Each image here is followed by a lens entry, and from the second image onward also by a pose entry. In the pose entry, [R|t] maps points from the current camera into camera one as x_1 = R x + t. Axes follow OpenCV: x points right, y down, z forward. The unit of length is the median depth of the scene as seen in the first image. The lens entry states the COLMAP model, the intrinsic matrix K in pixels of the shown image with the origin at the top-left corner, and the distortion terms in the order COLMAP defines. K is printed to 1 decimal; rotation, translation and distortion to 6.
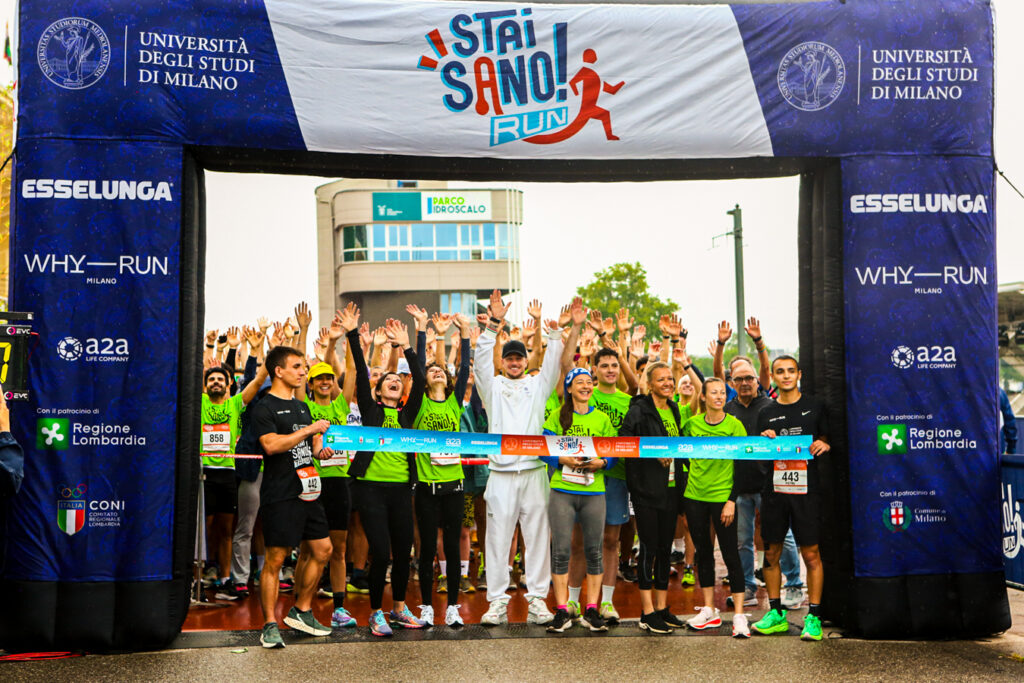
lens RADIAL K [[1717.4, 0, 531.5], [0, 1717.4, 314.0], [0, 0, 1]] dist [0.064837, 0.000000]
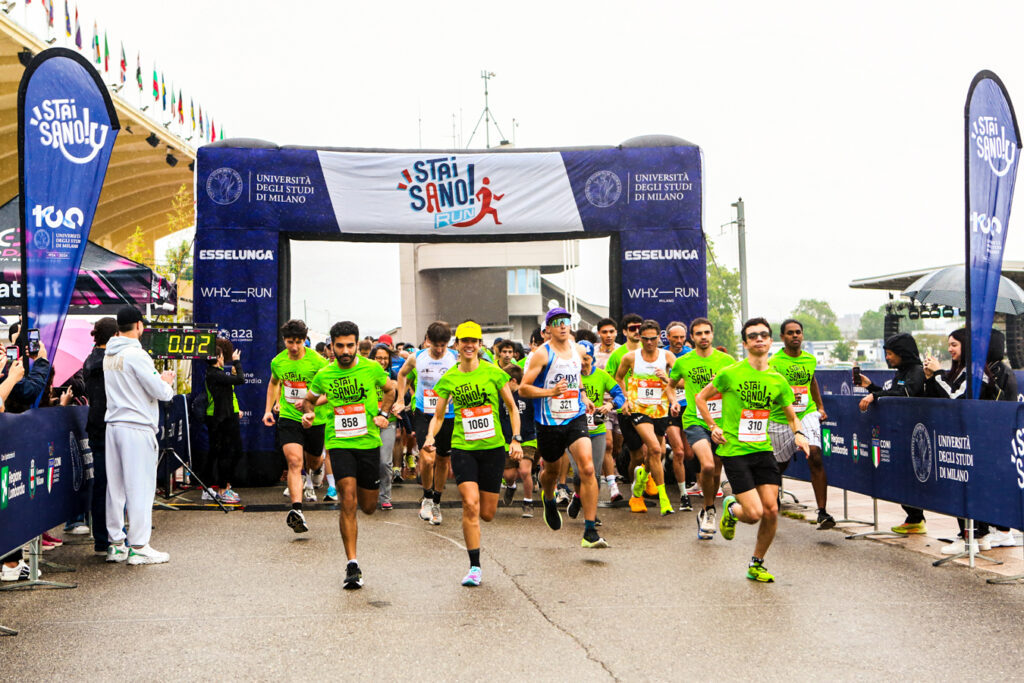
lens RADIAL K [[1650.5, 0, 480.2], [0, 1650.5, 297.3], [0, 0, 1]] dist [-0.021737, 0.000000]
pose [[0.996709, -0.009367, -0.080523, 0.173627], [0.010090, 0.999912, 0.008577, -0.035288], [0.080436, -0.009361, 0.996716, -0.837695]]
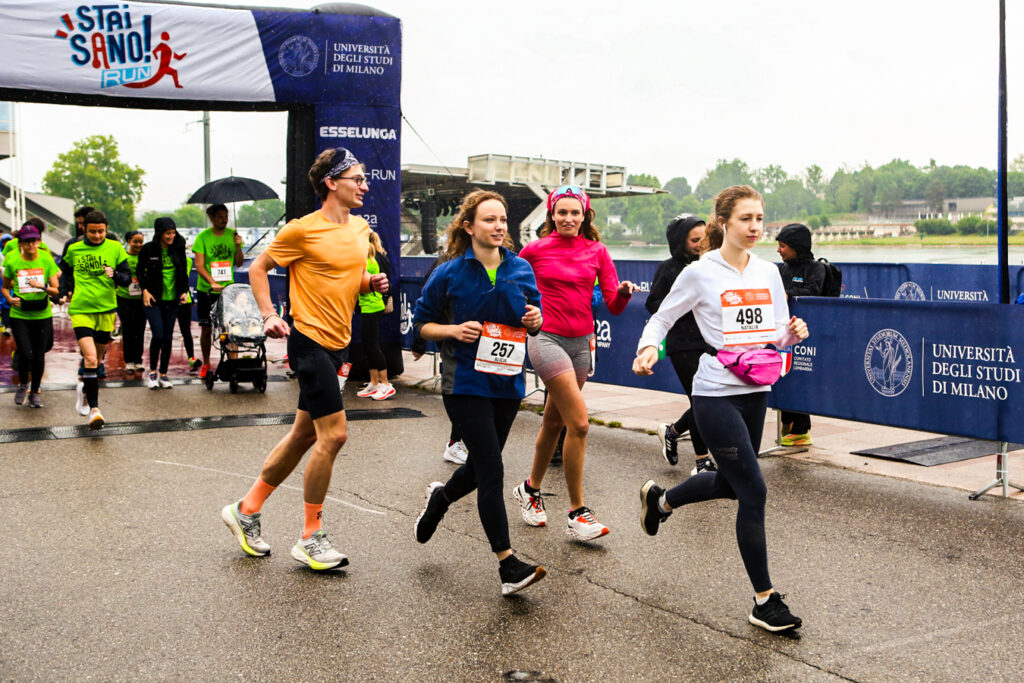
lens RADIAL K [[1317.1, 0, 589.9], [0, 1317.1, 231.4], [0, 0, 1]] dist [-0.025698, 0.000000]
pose [[0.915099, 0.009641, 0.403115, -0.098701], [-0.025048, 0.999143, 0.032965, -0.014305], [-0.402452, -0.040264, 0.914555, -0.323061]]
